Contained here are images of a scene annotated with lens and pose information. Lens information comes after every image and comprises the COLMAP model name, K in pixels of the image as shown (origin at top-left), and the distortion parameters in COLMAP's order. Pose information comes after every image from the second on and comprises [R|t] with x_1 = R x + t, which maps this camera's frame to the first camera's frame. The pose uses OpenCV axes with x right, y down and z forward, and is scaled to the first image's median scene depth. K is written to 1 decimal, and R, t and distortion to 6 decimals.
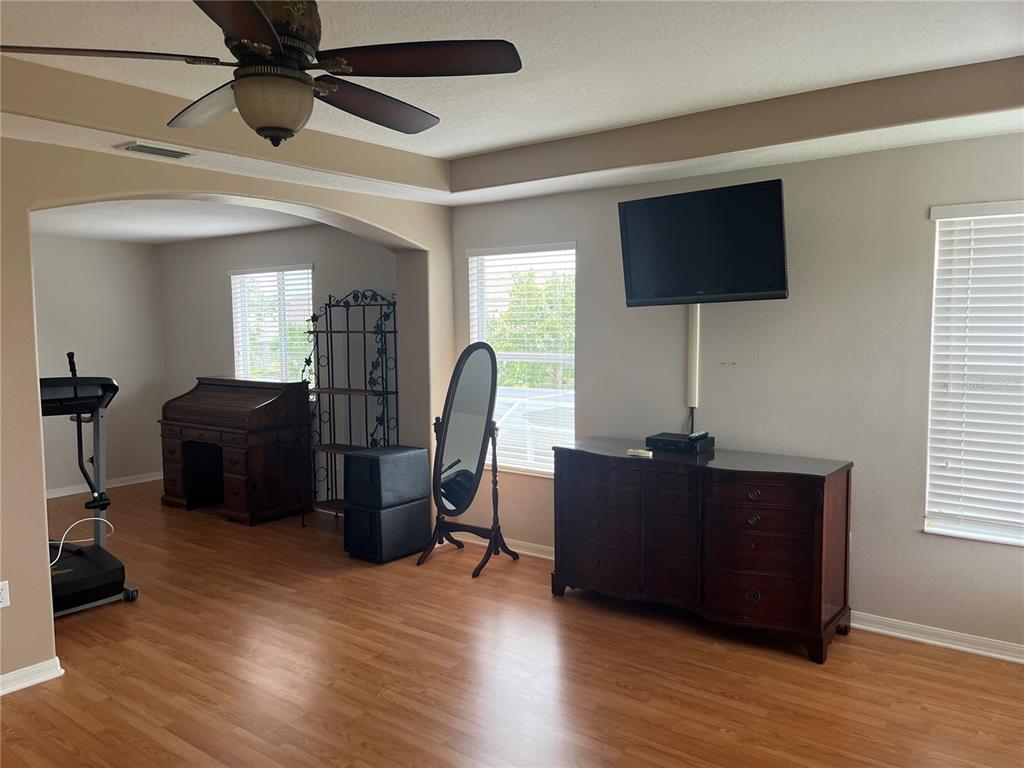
lens RADIAL K [[777.9, 0, 504.6], [0, 777.9, 398.5], [0, 0, 1]] dist [0.012460, 0.004178]
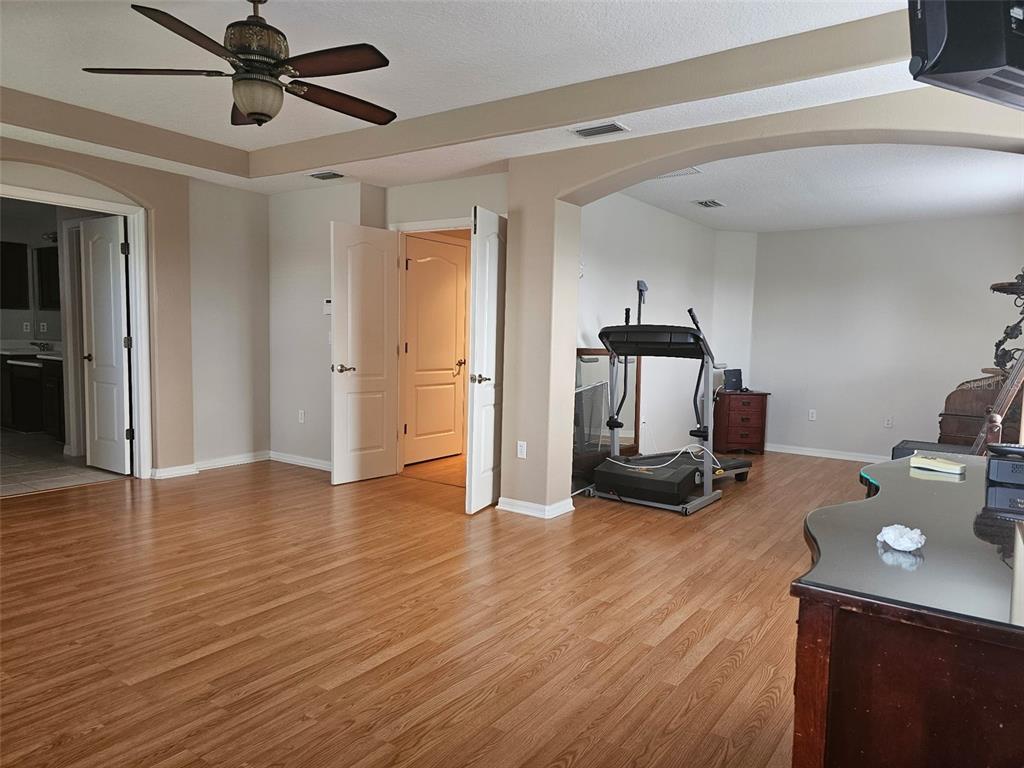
lens RADIAL K [[679.2, 0, 517.1], [0, 679.2, 388.3], [0, 0, 1]] dist [0.076366, -0.056445]
pose [[0.046728, 0.091274, -0.994729, 0.483761], [-0.122601, 0.988812, 0.084972, 0.008751], [0.991355, 0.117984, 0.057395, 0.608731]]
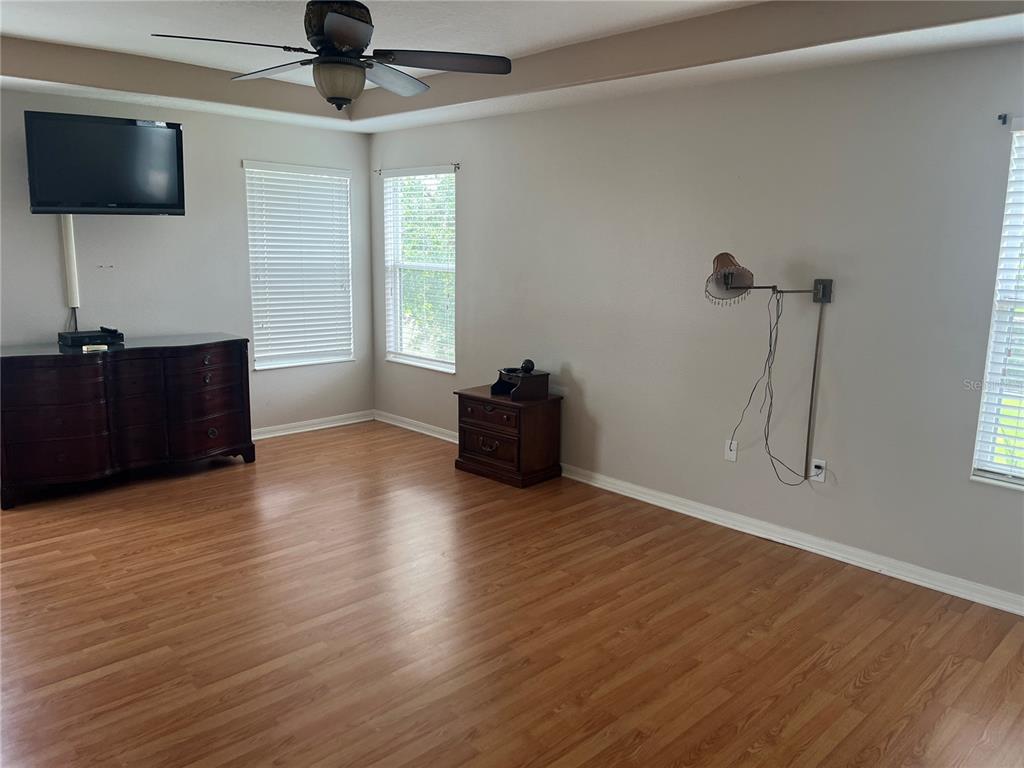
lens RADIAL K [[786.0, 0, 512.0], [0, 786.0, 384.0], [0, 0, 1]] dist [0.010848, 0.002780]
pose [[0.131332, -0.166034, 0.977335, -0.725448], [0.077493, 0.984577, 0.156851, -0.008549], [-0.988305, 0.055137, 0.142173, 0.200351]]
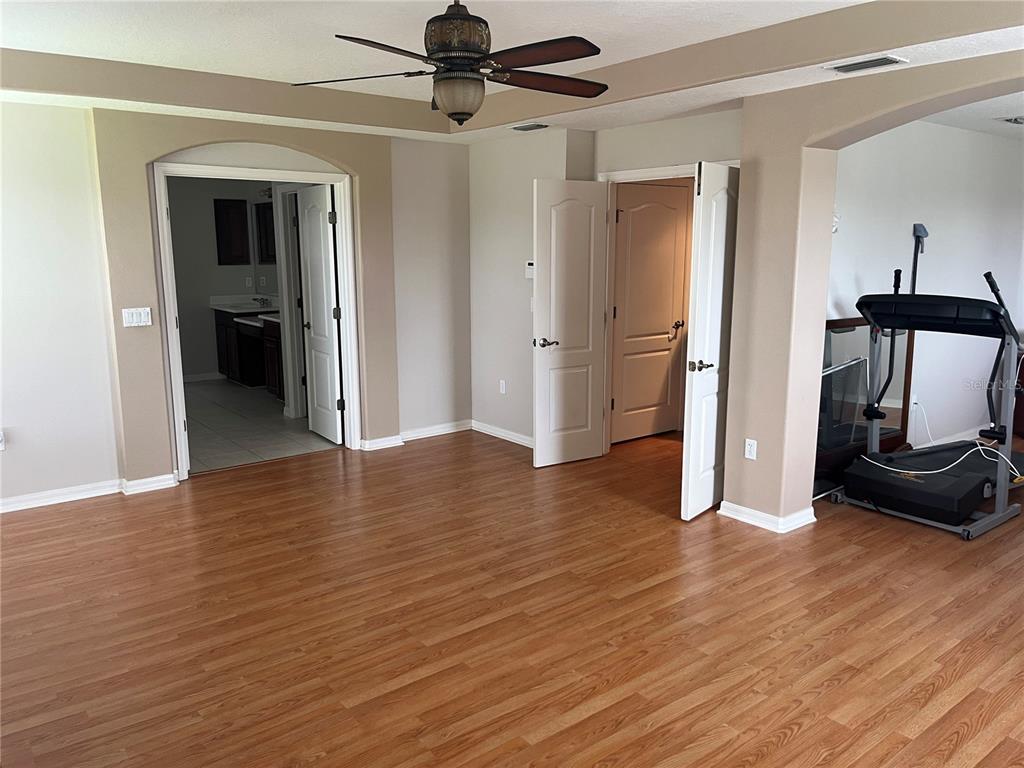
lens RADIAL K [[778.0, 0, 515.5], [0, 778.0, 379.0], [0, 0, 1]] dist [0.083345, -0.110830]
pose [[-0.238022, 0.175756, -0.955225, 0.478801], [-0.092368, 0.974937, 0.202399, -0.066534], [0.966858, 0.136408, -0.215822, 0.600396]]
